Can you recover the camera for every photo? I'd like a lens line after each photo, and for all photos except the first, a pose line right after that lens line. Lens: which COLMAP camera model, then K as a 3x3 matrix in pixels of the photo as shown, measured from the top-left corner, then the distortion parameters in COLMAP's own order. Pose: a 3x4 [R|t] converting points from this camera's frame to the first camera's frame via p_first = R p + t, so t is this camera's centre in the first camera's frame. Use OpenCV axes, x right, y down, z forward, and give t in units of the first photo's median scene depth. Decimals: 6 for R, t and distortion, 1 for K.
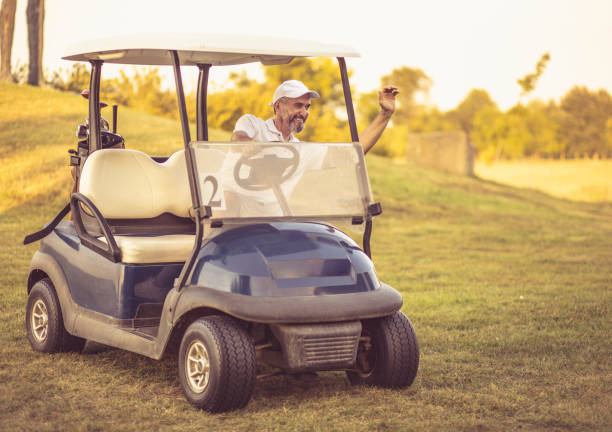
lens RADIAL K [[1710.9, 0, 305.9], [0, 1710.9, 171.0], [0, 0, 1]] dist [-0.117396, -0.645019]
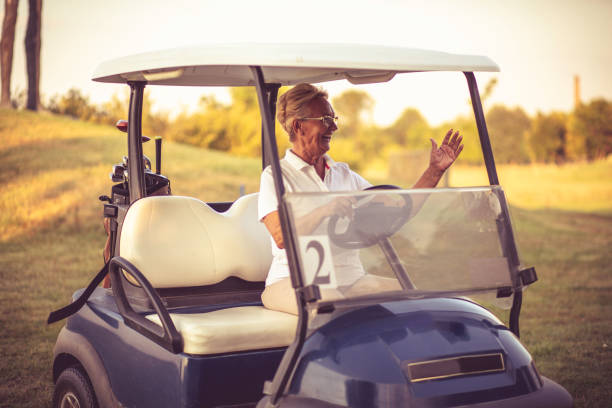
lens RADIAL K [[1425.2, 0, 306.0], [0, 1425.2, 204.0], [0, 0, 1]] dist [-0.137321, -0.386785]
pose [[0.999224, -0.016287, 0.035870, -0.072253], [0.015600, 0.999691, 0.019340, -0.021406], [-0.036174, -0.018766, 0.999169, 0.364043]]
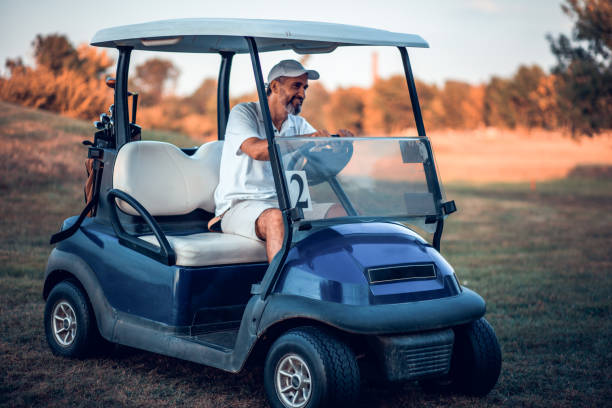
lens RADIAL K [[1425.2, 0, 306.0], [0, 1425.2, 204.0], [0, 0, 1]] dist [-0.137321, -0.386785]
pose [[0.984351, -0.002177, 0.176207, -0.167023], [-0.005149, 0.999142, 0.041106, -0.011348], [-0.176145, -0.041370, 0.983495, 0.217072]]
